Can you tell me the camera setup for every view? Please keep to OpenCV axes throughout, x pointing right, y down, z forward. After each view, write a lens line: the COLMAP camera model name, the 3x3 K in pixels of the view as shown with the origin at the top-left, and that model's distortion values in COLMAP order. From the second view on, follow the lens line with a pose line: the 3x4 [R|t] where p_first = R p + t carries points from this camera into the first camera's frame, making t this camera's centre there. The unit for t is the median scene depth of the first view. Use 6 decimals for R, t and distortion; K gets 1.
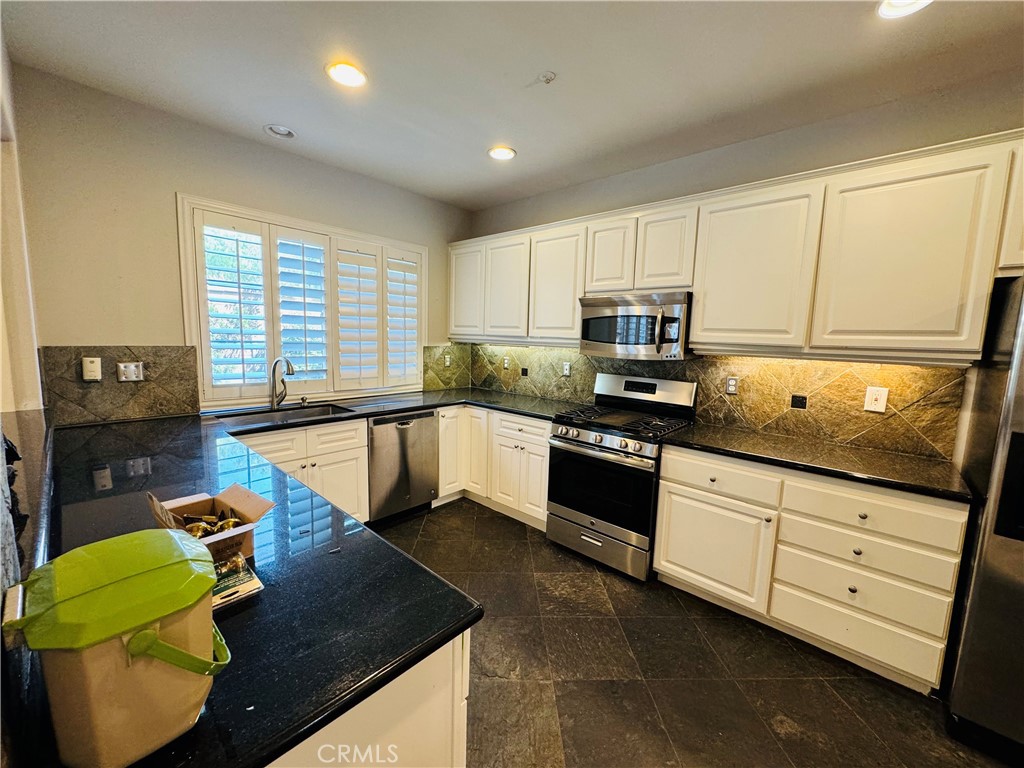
lens RADIAL K [[406.7, 0, 507.2], [0, 406.7, 383.8], [0, 0, 1]] dist [-0.004207, 0.000037]
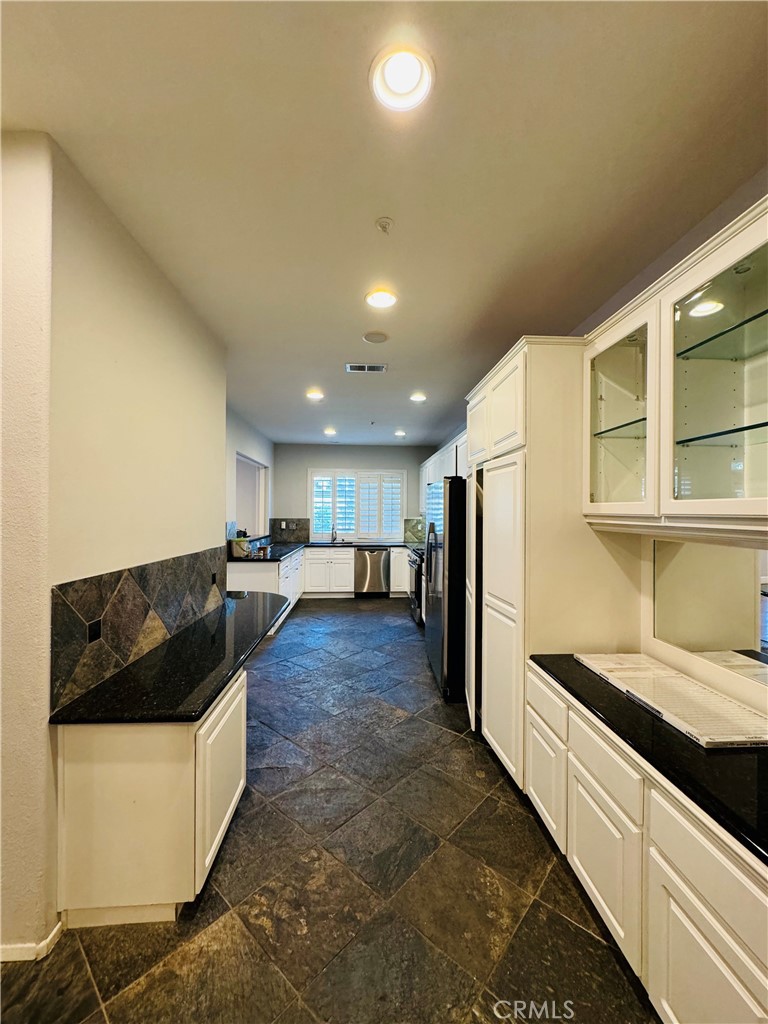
lens RADIAL K [[406.7, 0, 384.6], [0, 406.7, 513.6], [0, 0, 1]] dist [-0.004207, 0.000037]
pose [[0.726858, -0.025224, -0.686324, 1.486083], [-0.069690, 0.991458, -0.110244, 0.143317], [0.683243, 0.127961, 0.718892, -0.658907]]
